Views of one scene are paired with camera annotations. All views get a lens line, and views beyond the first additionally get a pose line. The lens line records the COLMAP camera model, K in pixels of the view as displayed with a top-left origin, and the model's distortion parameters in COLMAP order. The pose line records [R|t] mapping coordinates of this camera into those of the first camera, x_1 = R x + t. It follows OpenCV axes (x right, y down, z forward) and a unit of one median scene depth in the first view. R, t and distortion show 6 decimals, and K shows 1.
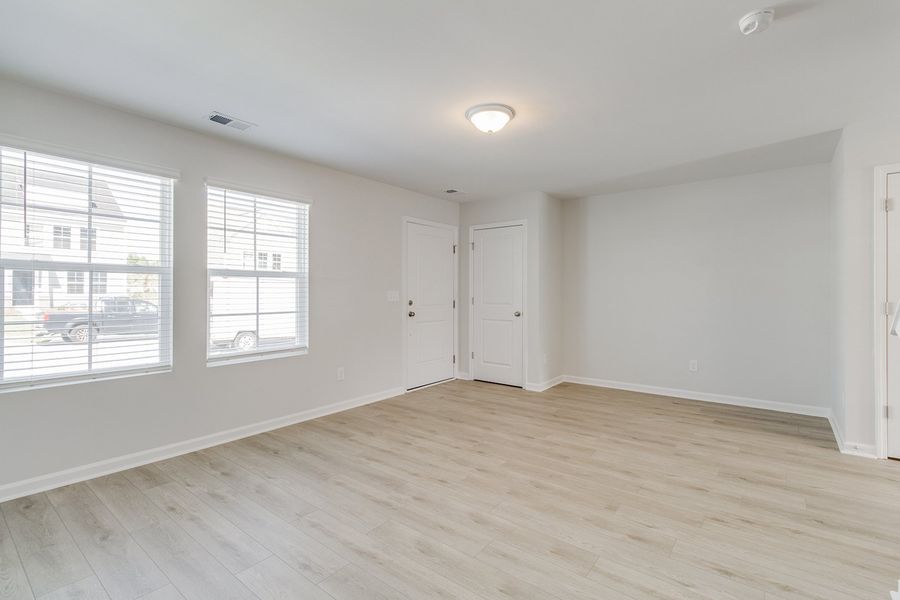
lens RADIAL K [[414.3, 0, 460.4], [0, 414.3, 294.5], [0, 0, 1]] dist [0.000247, -0.000136]
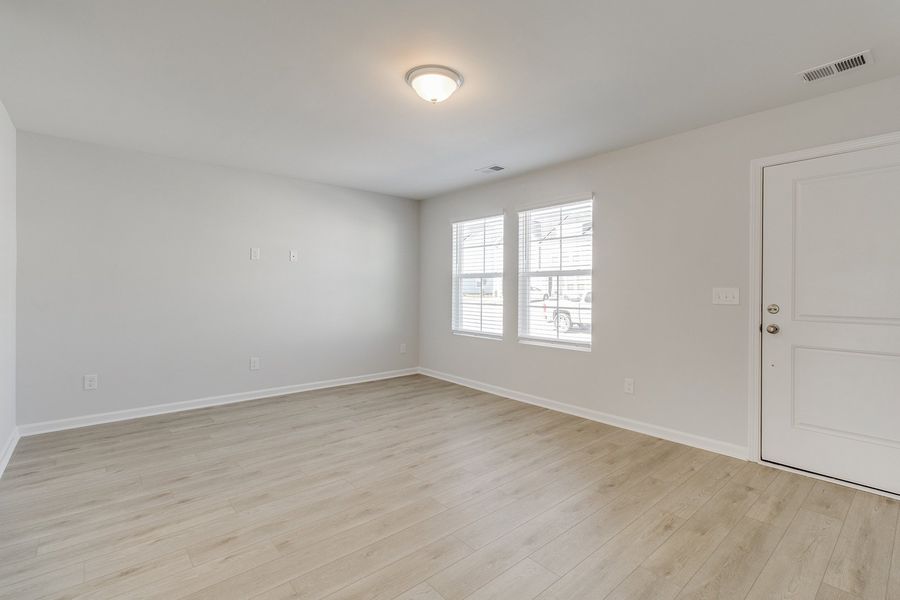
lens RADIAL K [[414.3, 0, 460.4], [0, 414.3, 294.5], [0, 0, 1]] dist [0.000247, -0.000136]
pose [[-0.191233, 0.013321, -0.981454, 0.866432], [-0.009131, 0.999840, 0.015350, -0.006997], [0.981502, 0.011897, -0.191081, 1.172323]]
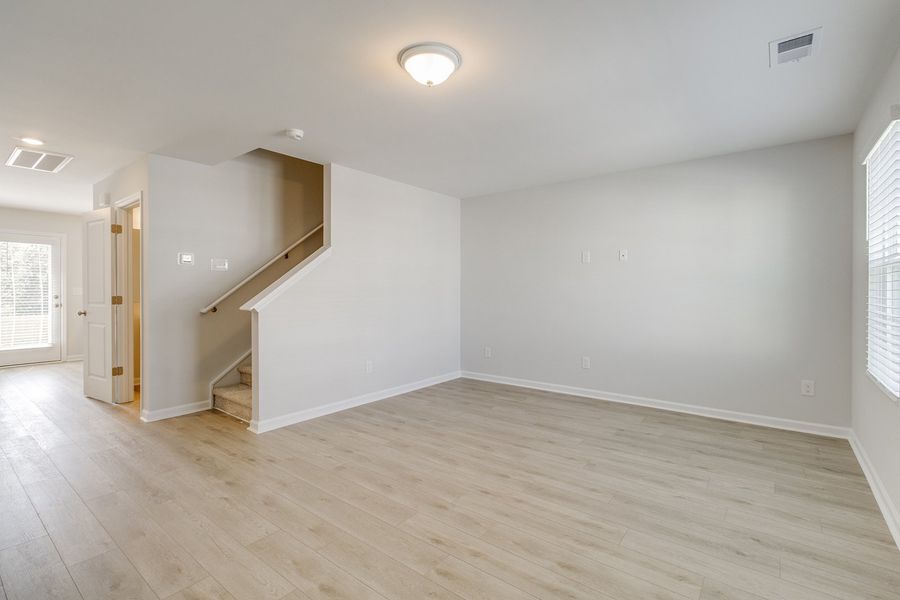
lens RADIAL K [[414.3, 0, 460.4], [0, 414.3, 294.5], [0, 0, 1]] dist [0.000247, -0.000136]
pose [[-0.999986, -0.000712, -0.005282, 0.017344], [-0.000791, 0.999889, 0.014845, -0.006545], [0.005270, 0.014849, -0.999876, 1.713340]]
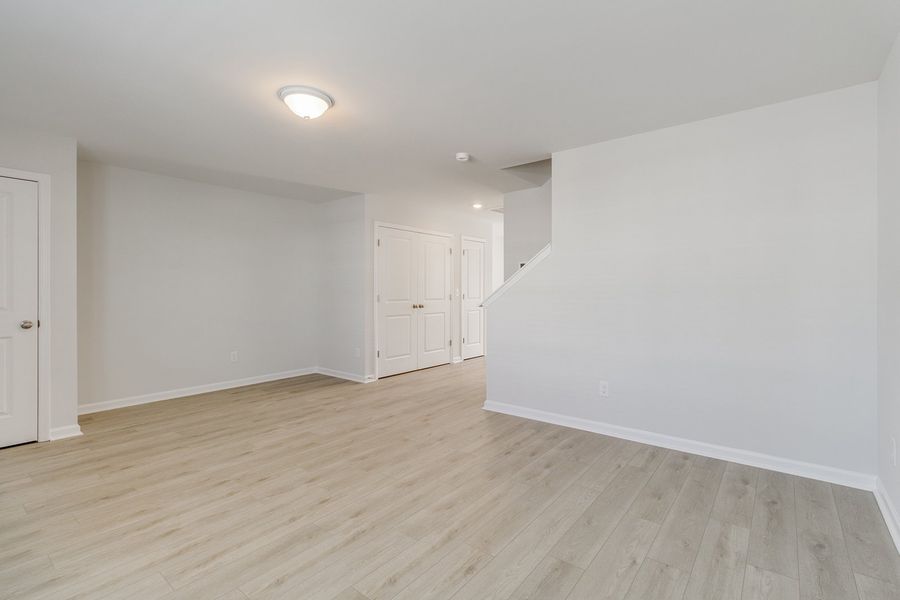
lens RADIAL K [[414.3, 0, 460.4], [0, 414.3, 294.5], [0, 0, 1]] dist [0.000247, -0.000136]
pose [[0.003422, -0.010296, 0.999941, -0.828825], [0.002906, 0.999943, 0.010286, -0.003020], [-0.999990, 0.002871, 0.003452, 0.625090]]
